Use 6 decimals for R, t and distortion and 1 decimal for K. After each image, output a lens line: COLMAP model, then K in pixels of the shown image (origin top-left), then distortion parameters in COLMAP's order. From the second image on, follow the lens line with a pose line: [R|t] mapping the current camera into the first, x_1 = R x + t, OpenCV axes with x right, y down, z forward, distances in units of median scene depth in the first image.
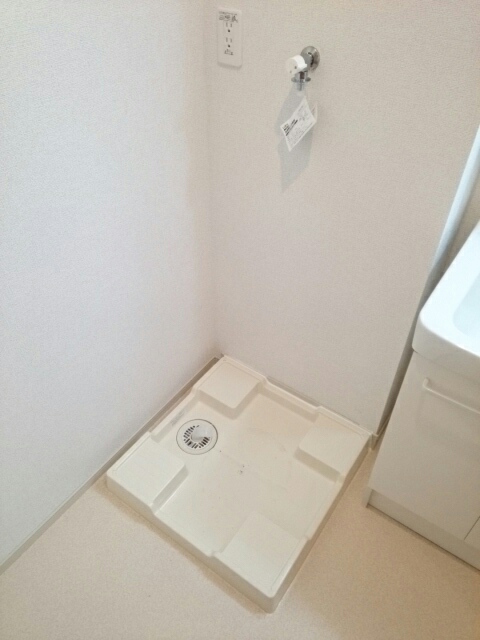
lens RADIAL K [[500.8, 0, 240.0], [0, 500.8, 319.4], [0, 0, 1]] dist [-0.009558, -0.009119]
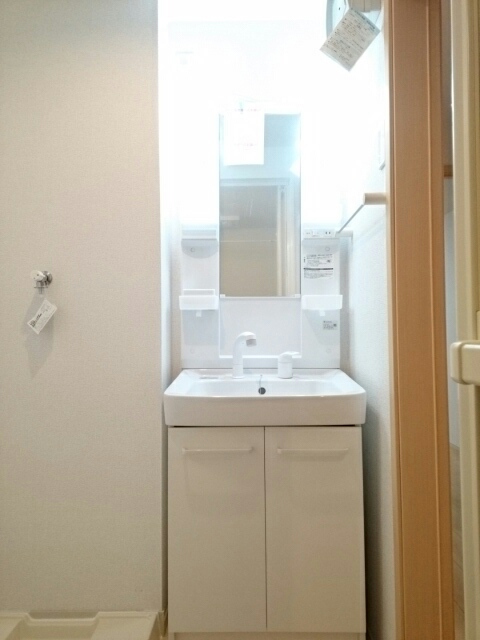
lens RADIAL K [[500.8, 0, 241.3], [0, 500.8, 321.0], [0, 0, 1]] dist [-0.009558, -0.009119]
pose [[0.821565, -0.000809, 0.570114, -0.219111], [0.395398, 0.721224, -0.568767, 0.620478], [-0.410720, 0.692701, 0.592852, -0.037304]]
